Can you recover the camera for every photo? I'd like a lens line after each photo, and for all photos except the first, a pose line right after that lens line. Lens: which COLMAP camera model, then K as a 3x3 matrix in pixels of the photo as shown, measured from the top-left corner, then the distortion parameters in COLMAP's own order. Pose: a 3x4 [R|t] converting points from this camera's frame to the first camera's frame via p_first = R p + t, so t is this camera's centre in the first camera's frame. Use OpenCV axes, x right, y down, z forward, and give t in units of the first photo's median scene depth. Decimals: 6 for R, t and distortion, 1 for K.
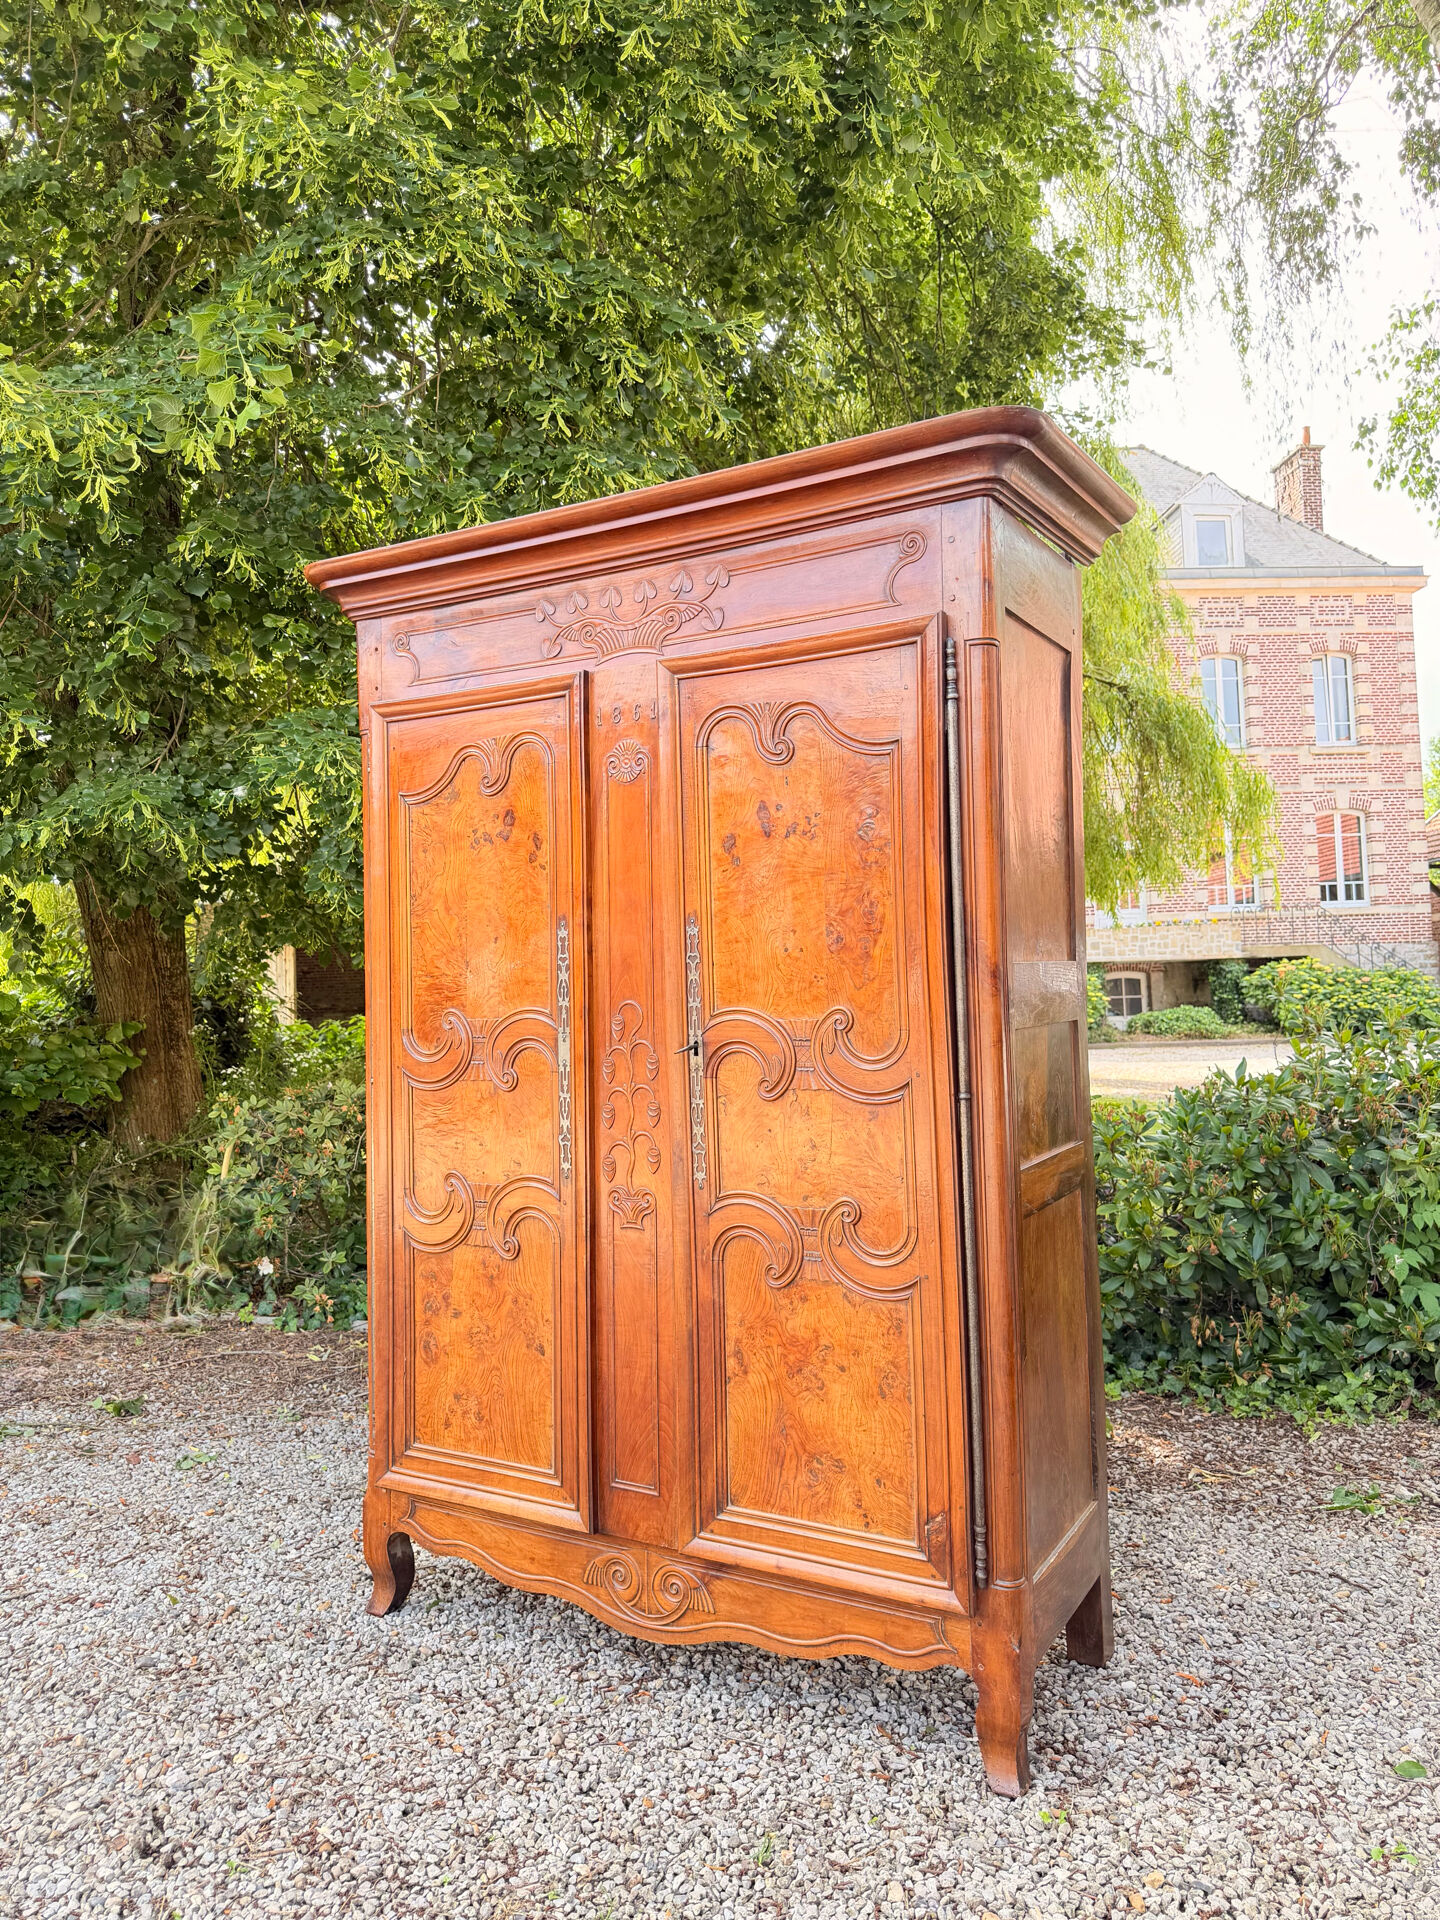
lens RADIAL K [[1267.9, 0, 743.3], [0, 1267.9, 950.3], [0, 0, 1]] dist [0.036819, -0.044593]
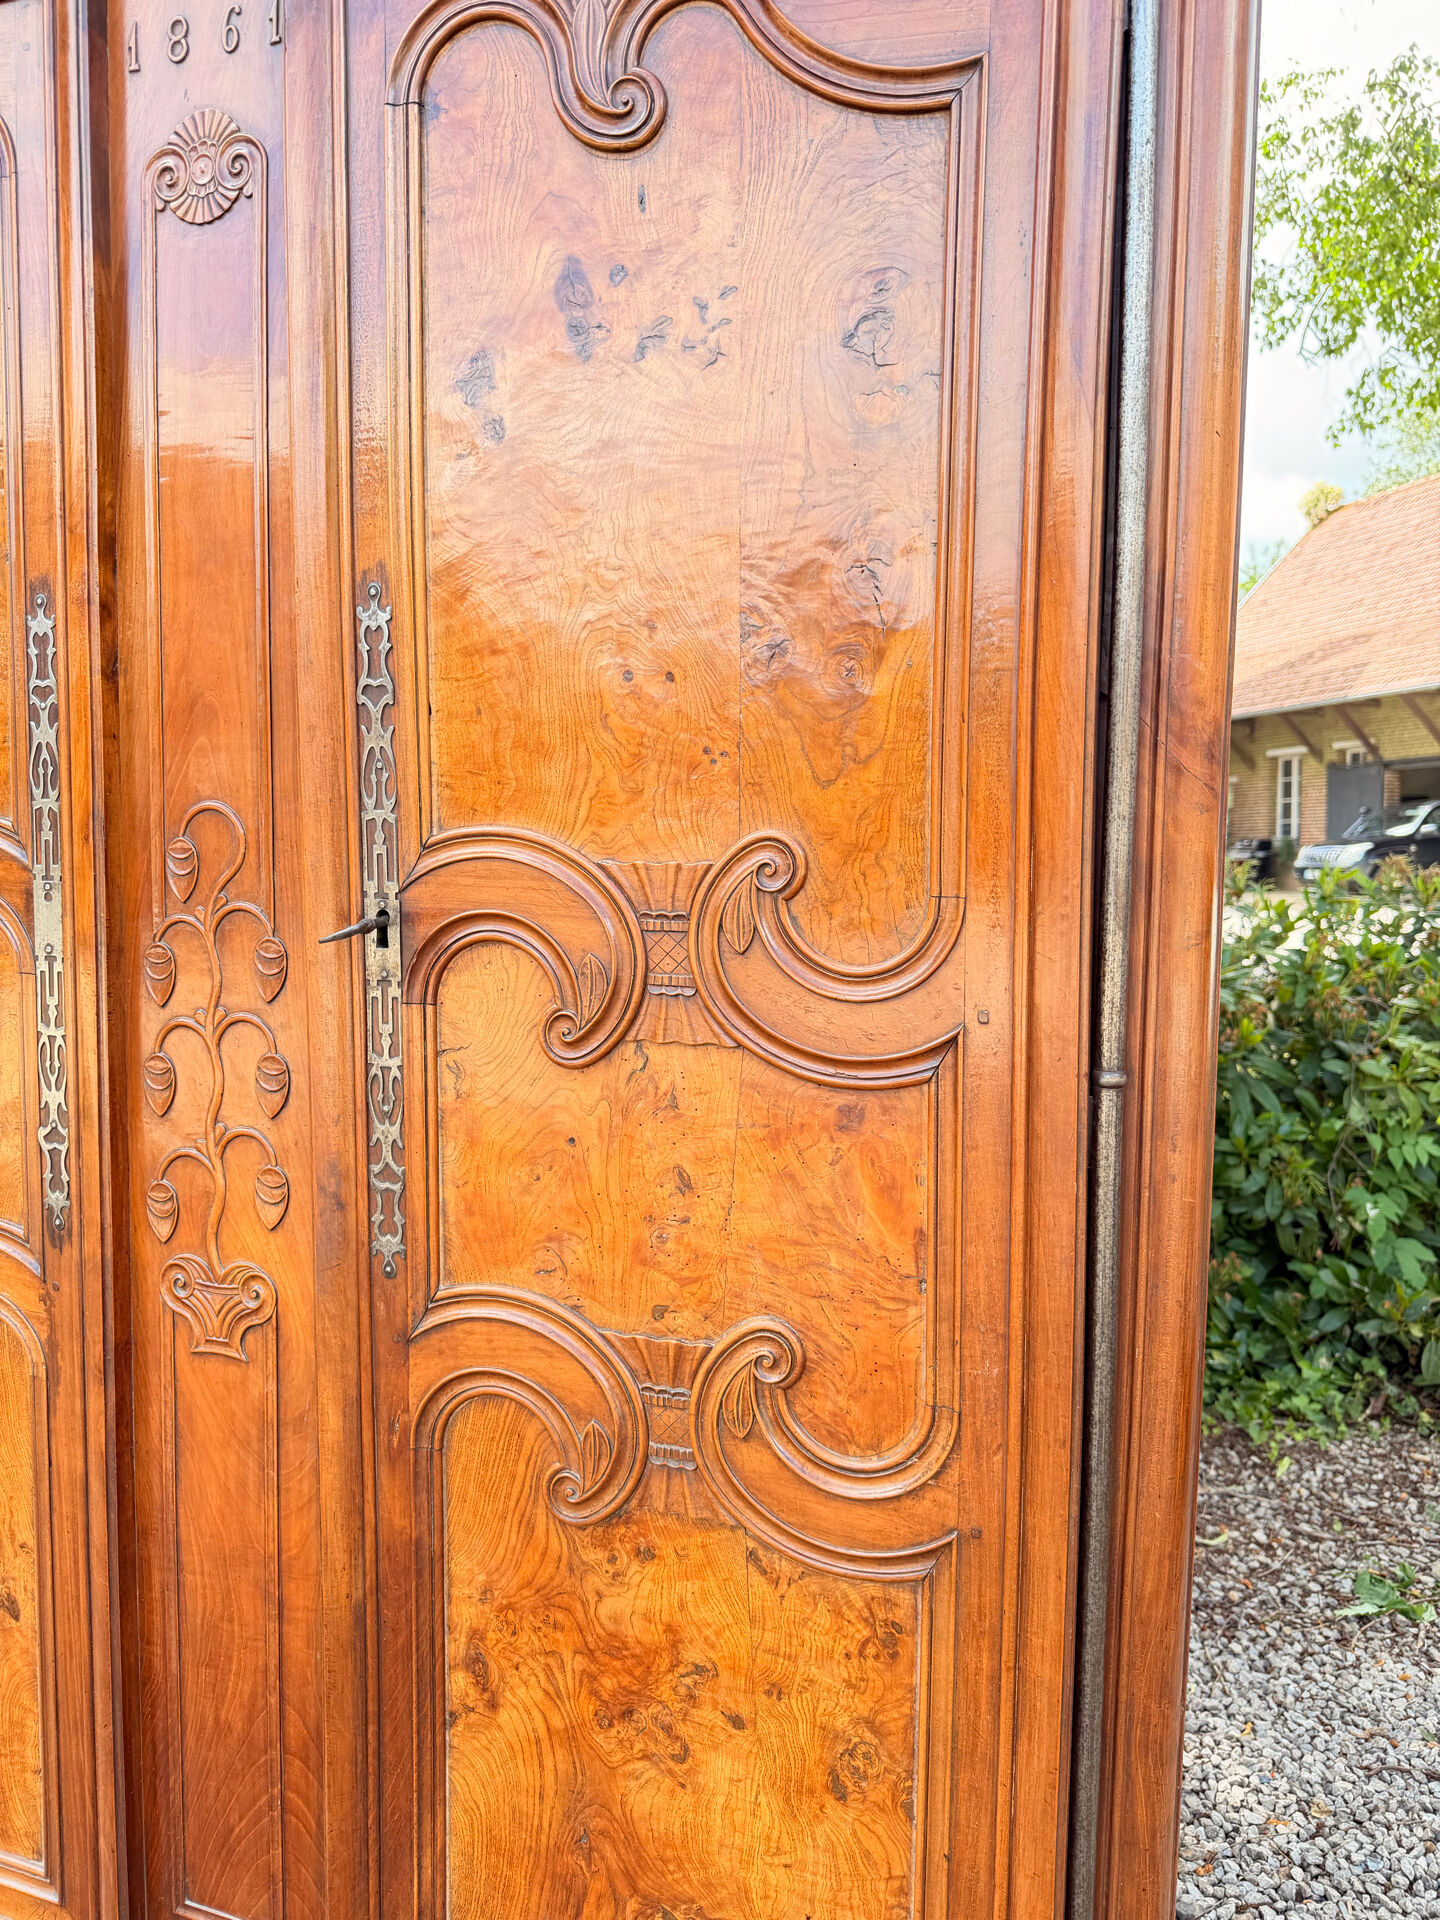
lens RADIAL K [[1342.6, 0, 732.3], [0, 1342.6, 947.6], [0, 0, 1]] dist [0.016100, -0.017461]
pose [[0.981481, 0.019353, 0.190579, -0.009758], [-0.041051, 0.993020, 0.110571, 0.032367], [-0.187109, -0.116346, 0.975425, 0.557720]]
